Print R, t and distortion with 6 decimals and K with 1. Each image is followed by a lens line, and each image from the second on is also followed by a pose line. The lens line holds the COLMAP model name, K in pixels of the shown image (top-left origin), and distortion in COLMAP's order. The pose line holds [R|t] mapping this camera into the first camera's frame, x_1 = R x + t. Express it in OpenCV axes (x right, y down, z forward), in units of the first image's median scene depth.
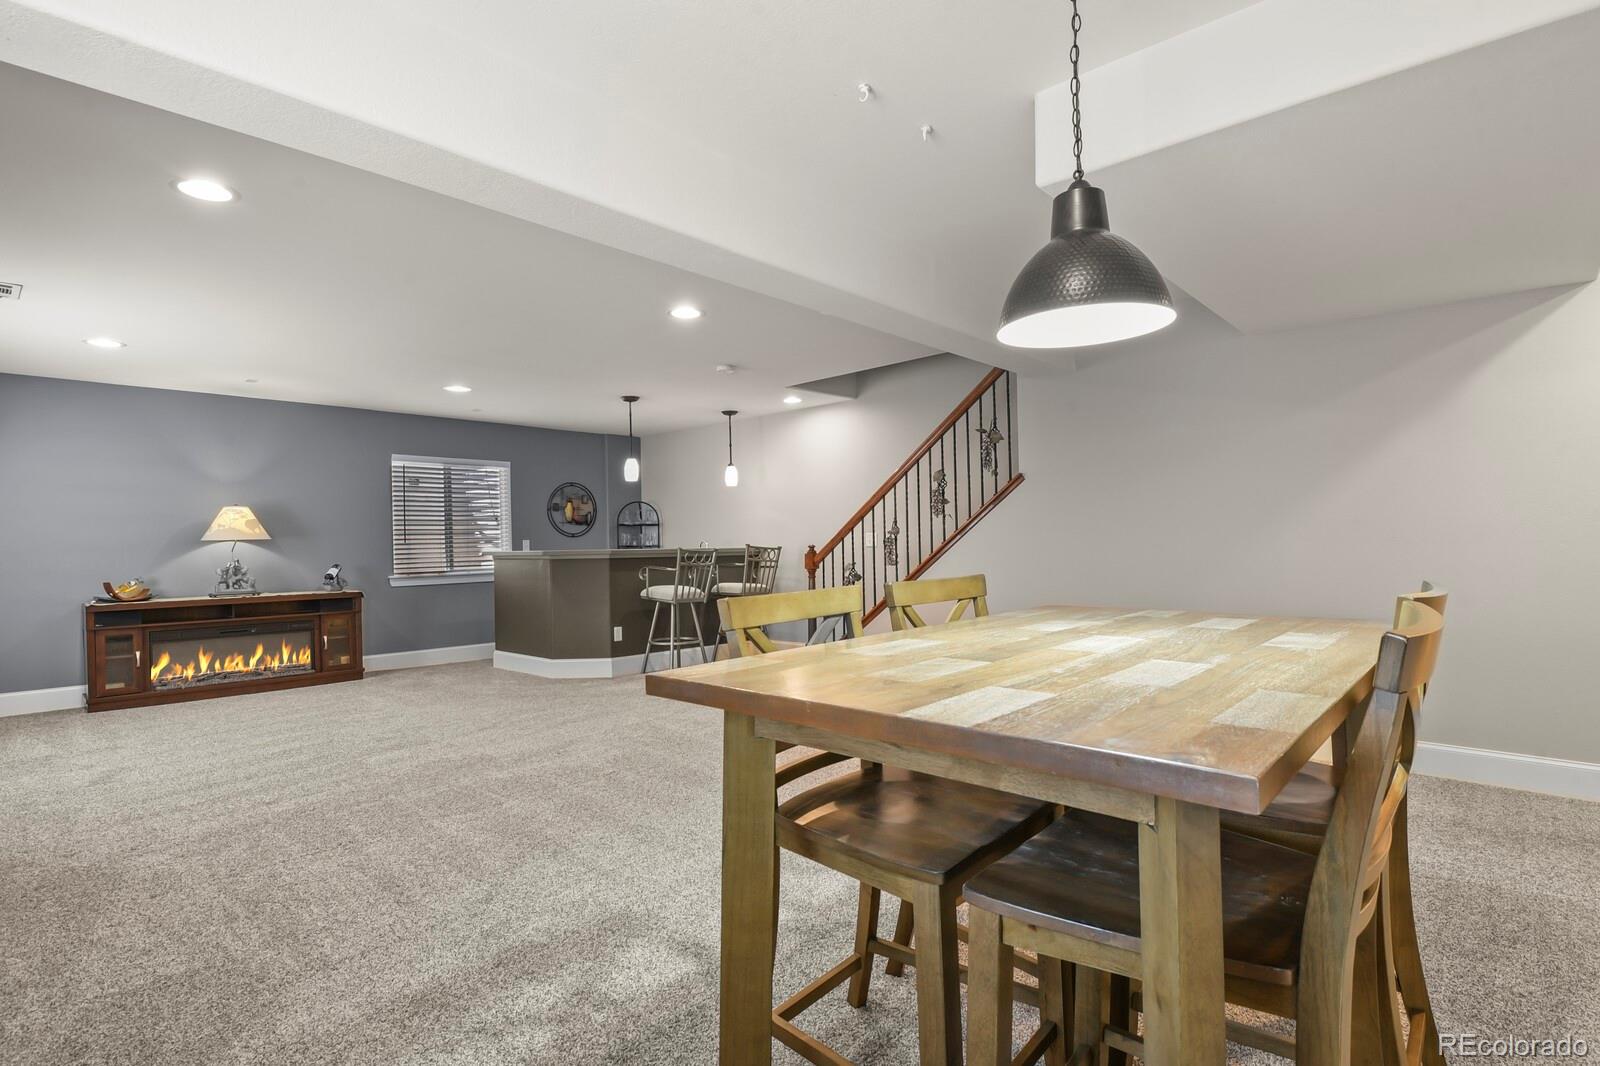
lens RADIAL K [[778.7, 0, 800.0], [0, 778.7, 533.0], [0, 0, 1]] dist [-0.002771, -0.000918]
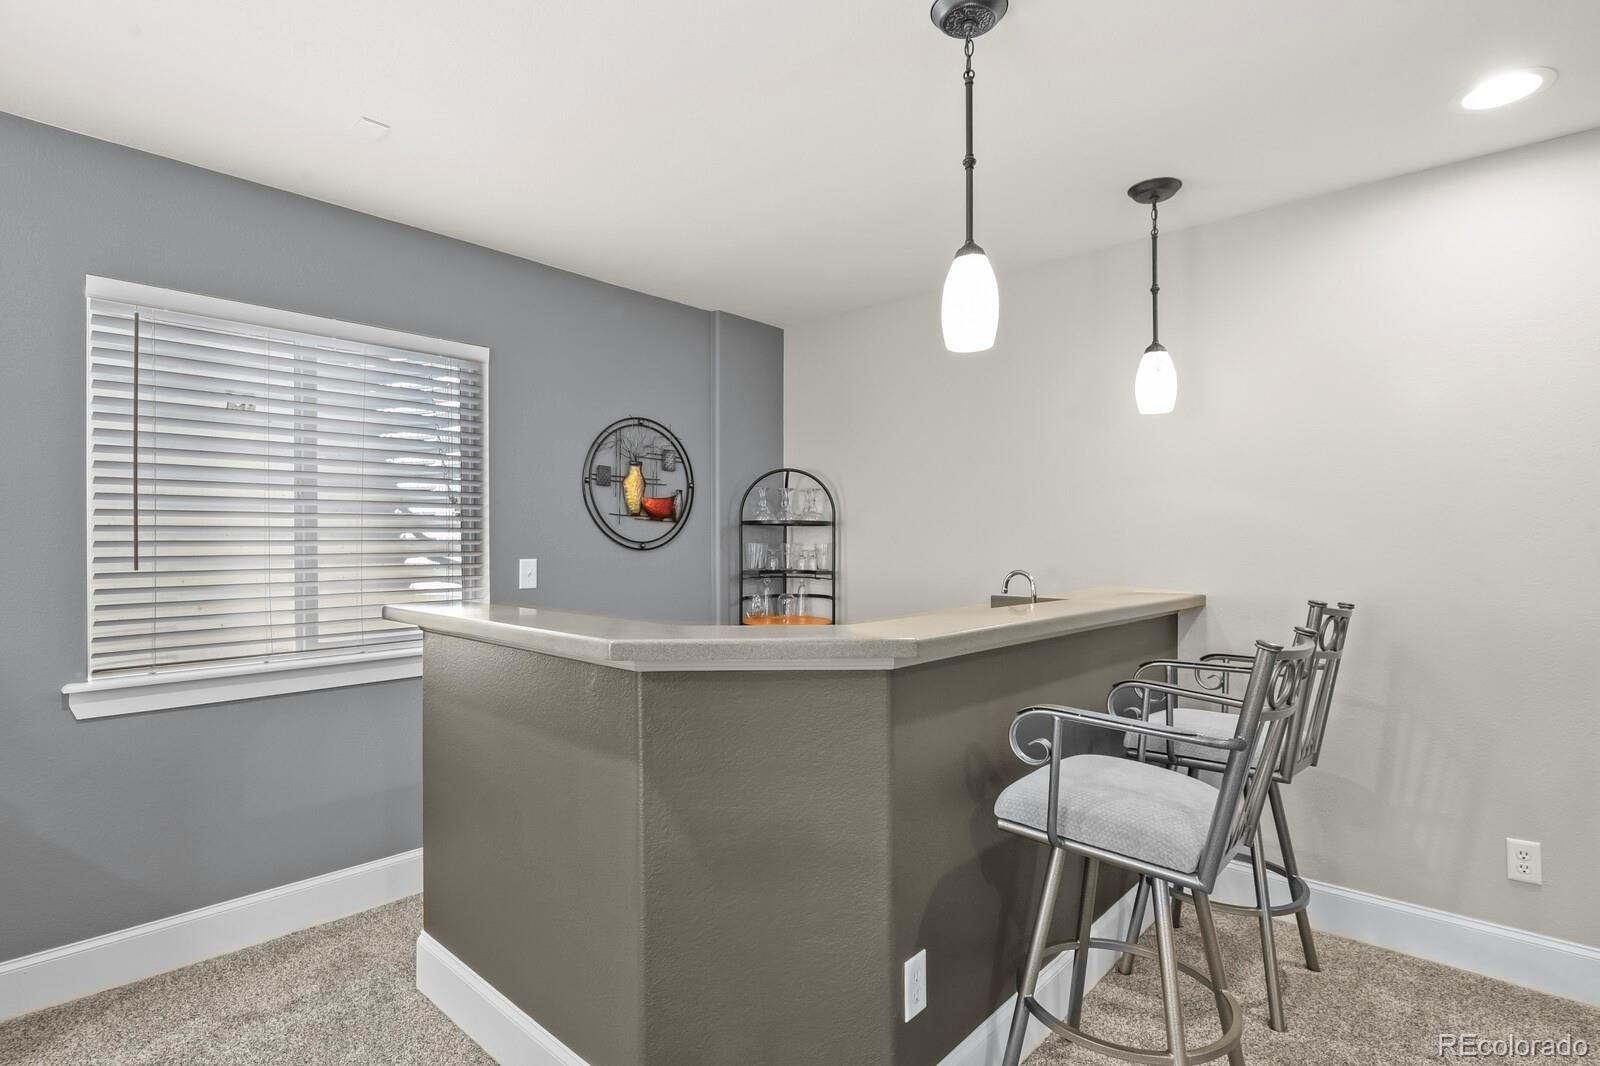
lens RADIAL K [[778.7, 0, 800.0], [0, 778.7, 533.0], [0, 0, 1]] dist [-0.002771, -0.000918]
pose [[0.999827, 0.018224, 0.003634, -0.209409], [-0.018239, 0.999825, 0.004132, -0.007128], [-0.003558, -0.004198, 0.999985, 0.587306]]
